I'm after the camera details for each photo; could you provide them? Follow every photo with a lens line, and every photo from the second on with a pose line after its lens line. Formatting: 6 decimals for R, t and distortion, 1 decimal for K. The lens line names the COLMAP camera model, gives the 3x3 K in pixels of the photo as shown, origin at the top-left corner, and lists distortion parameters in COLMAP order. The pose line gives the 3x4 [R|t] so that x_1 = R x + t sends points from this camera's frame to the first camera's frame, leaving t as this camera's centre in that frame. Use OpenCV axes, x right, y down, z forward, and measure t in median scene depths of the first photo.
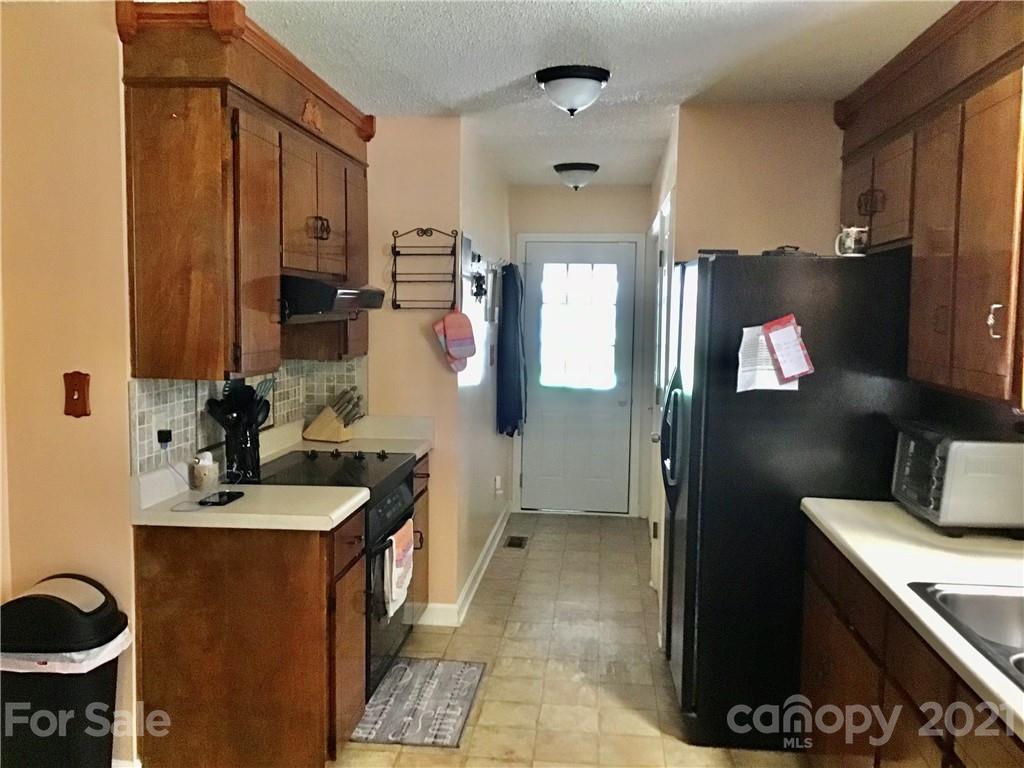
lens RADIAL K [[921.3, 0, 510.6], [0, 921.3, 387.3], [0, 0, 1]] dist [0.108894, -0.163287]
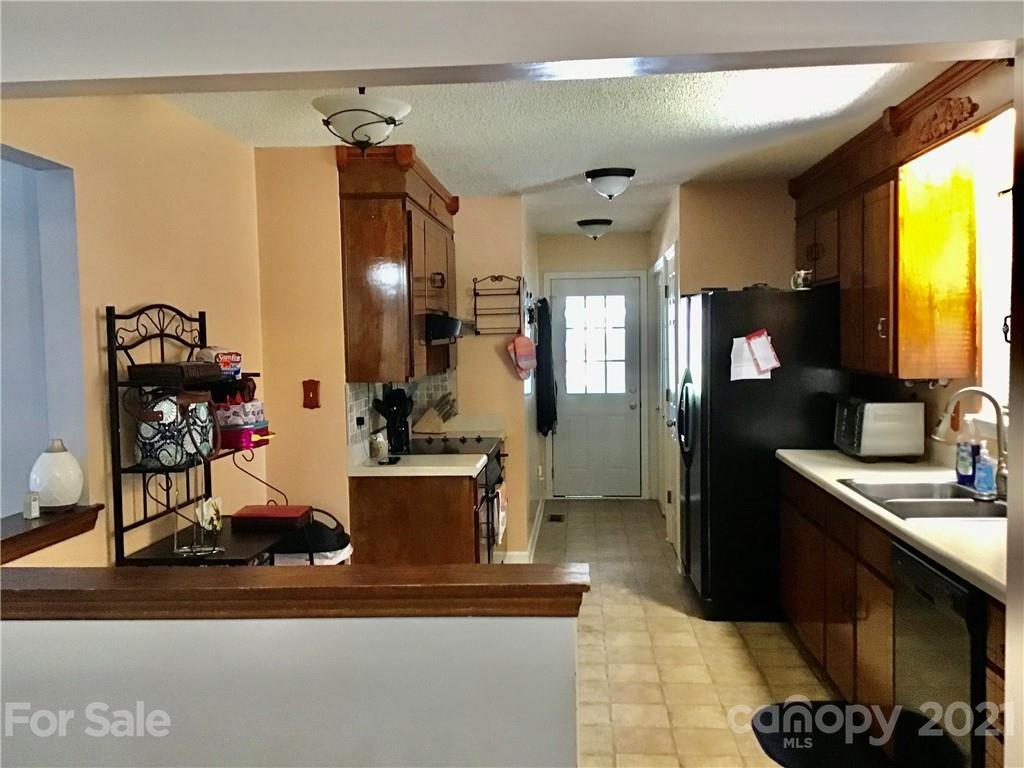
lens RADIAL K [[921.3, 0, 512.0], [0, 921.3, 386.0], [0, 0, 1]] dist [0.108894, -0.163287]
pose [[0.999197, -0.032762, 0.023050, -0.133423], [0.033473, 0.998953, -0.031168, 0.043526], [-0.022005, 0.031915, 0.999248, -0.453984]]
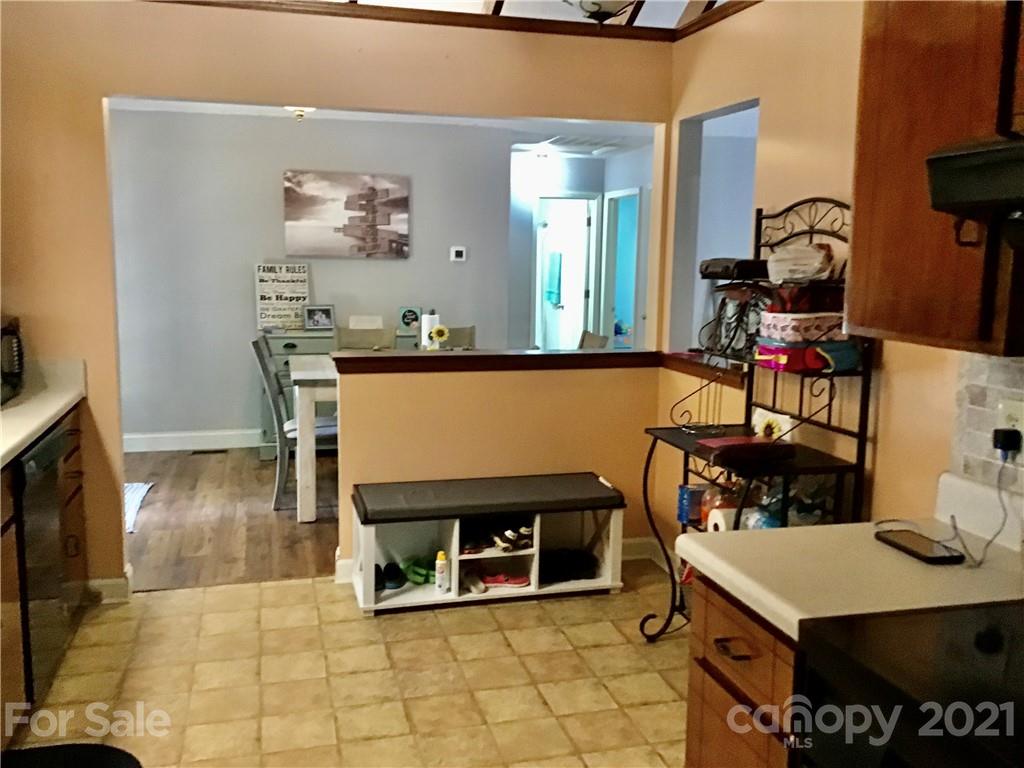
lens RADIAL K [[921.3, 0, 513.8], [0, 921.3, 387.5], [0, 0, 1]] dist [0.108894, -0.163287]
pose [[-0.932673, 0.015986, -0.360369, 0.183729], [-0.063781, 0.975969, 0.208365, -0.107407], [0.355040, 0.217321, -0.909240, 1.747767]]
